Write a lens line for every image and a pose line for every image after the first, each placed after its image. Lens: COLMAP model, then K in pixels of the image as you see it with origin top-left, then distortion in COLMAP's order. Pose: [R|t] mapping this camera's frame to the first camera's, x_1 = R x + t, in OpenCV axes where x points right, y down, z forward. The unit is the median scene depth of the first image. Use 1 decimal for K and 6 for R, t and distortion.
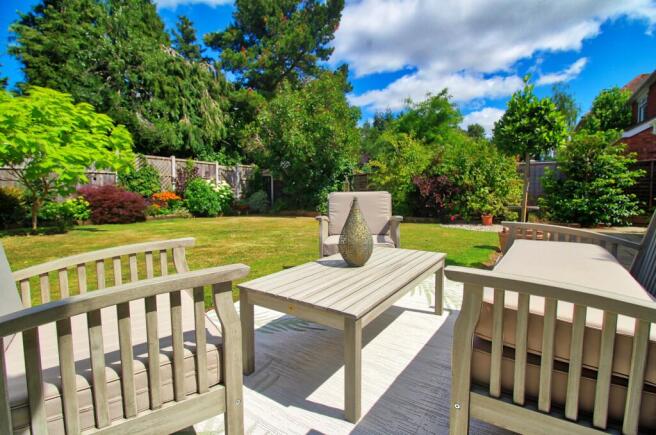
lens RADIAL K [[315.9, 0, 328.0], [0, 315.9, 217.5], [0, 0, 1]] dist [-0.033328, -0.000942]
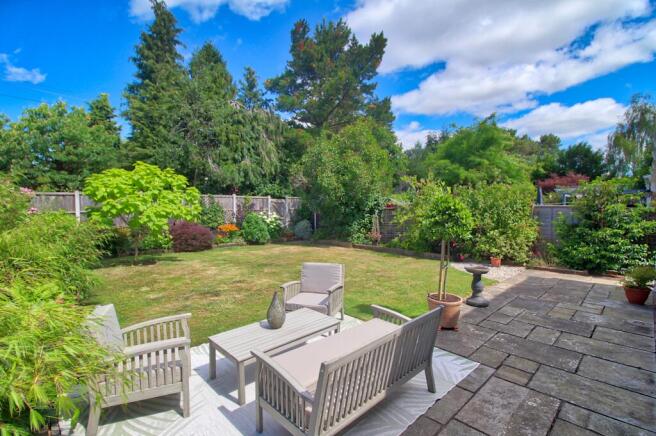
lens RADIAL K [[310.1, 0, 313.5], [0, 310.1, 224.9], [0, 0, 1]] dist [-0.028256, -0.000411]
pose [[0.968602, 0.009641, -0.248429, 0.115027], [-0.012081, 0.999893, -0.008299, -0.067554], [0.248323, 0.011040, 0.968615, -0.109095]]
